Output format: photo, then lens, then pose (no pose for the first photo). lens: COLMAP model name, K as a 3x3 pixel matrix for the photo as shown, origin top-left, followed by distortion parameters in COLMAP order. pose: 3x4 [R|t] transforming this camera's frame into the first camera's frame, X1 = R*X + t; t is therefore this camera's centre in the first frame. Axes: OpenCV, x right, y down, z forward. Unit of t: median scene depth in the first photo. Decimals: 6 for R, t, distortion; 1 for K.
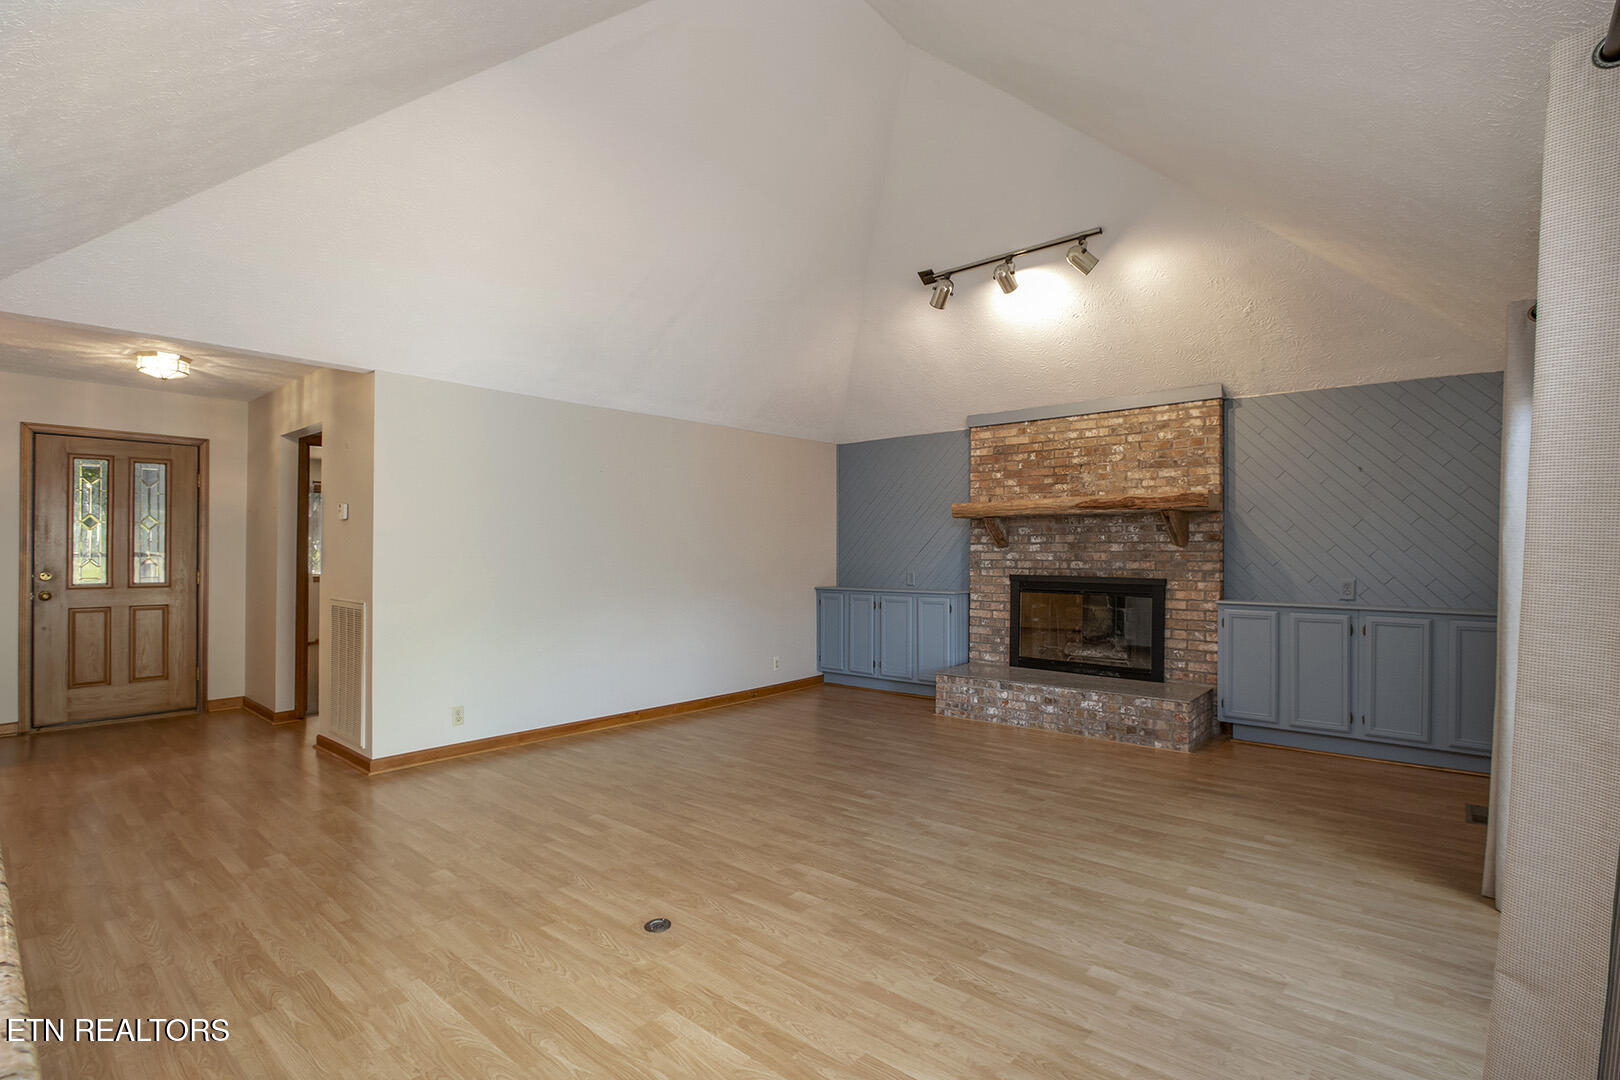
lens RADIAL K [[749.2, 0, 778.7], [0, 749.2, 537.5], [0, 0, 1]] dist [-0.018469, 0.001007]
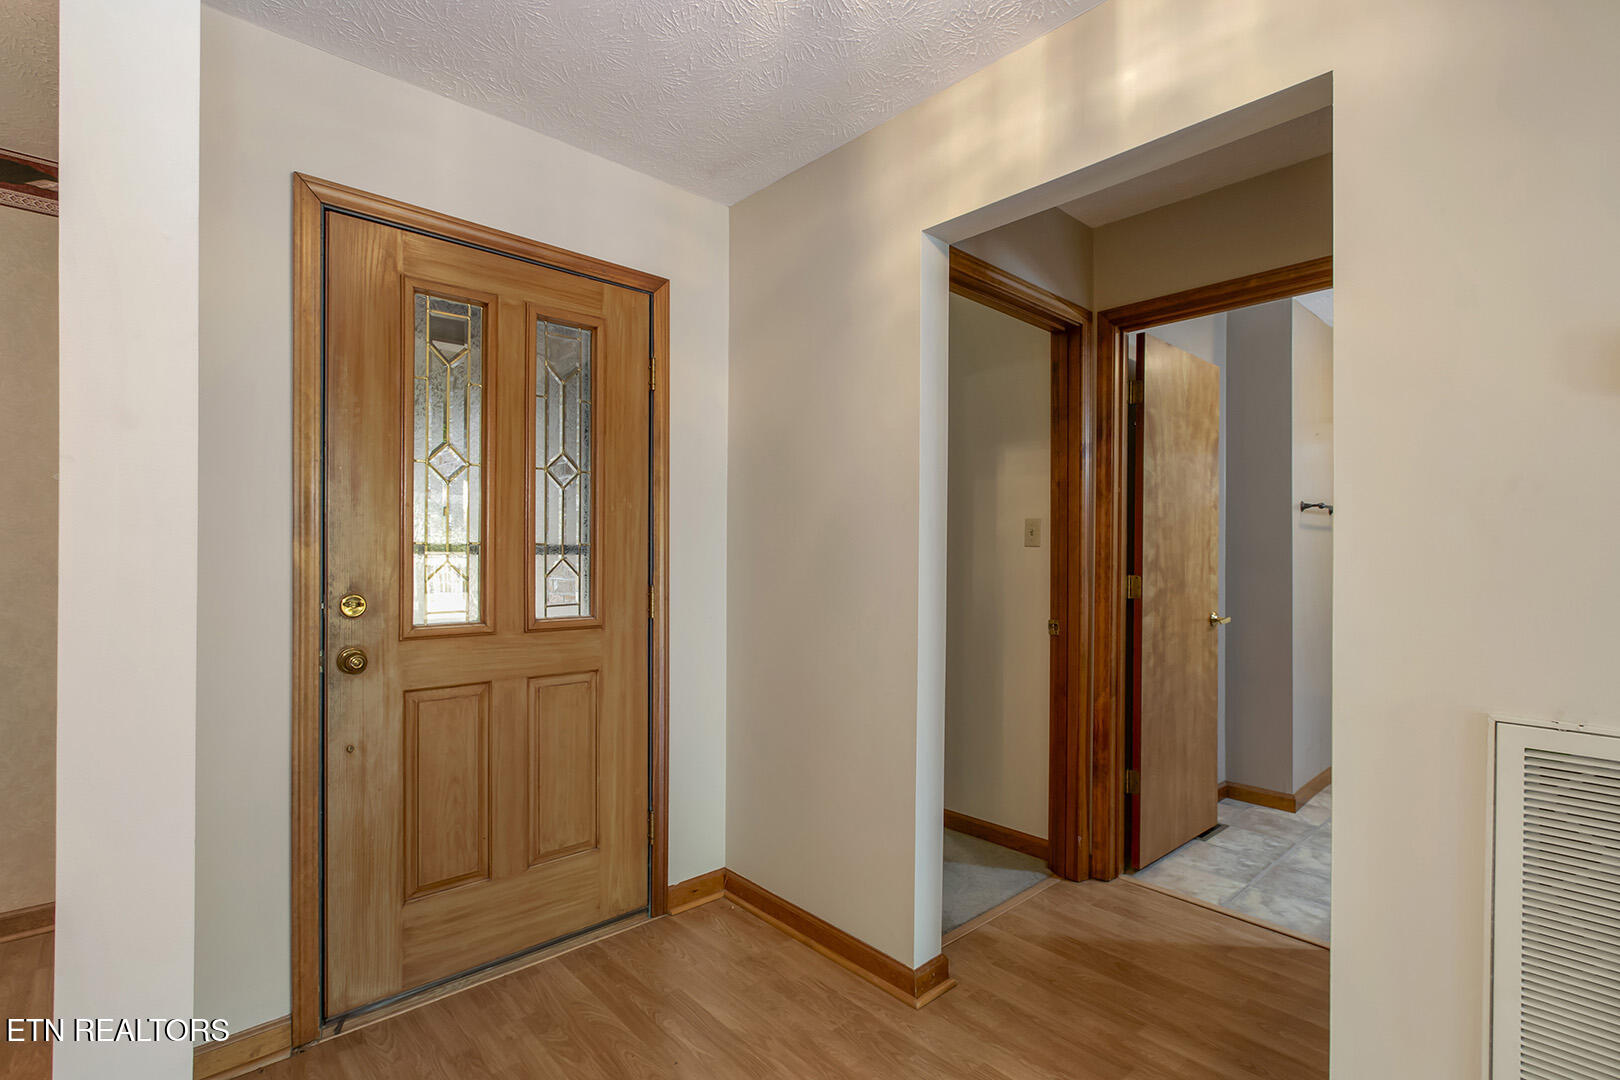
lens RADIAL K [[749.2, 0, 805.1], [0, 749.2, 548.8], [0, 0, 1]] dist [-0.018469, 0.001007]
pose [[0.992448, 0.007971, -0.122406, -0.686313], [-0.006057, 0.999854, 0.015993, 0.016113], [0.122516, -0.015131, 0.992351, 0.624146]]
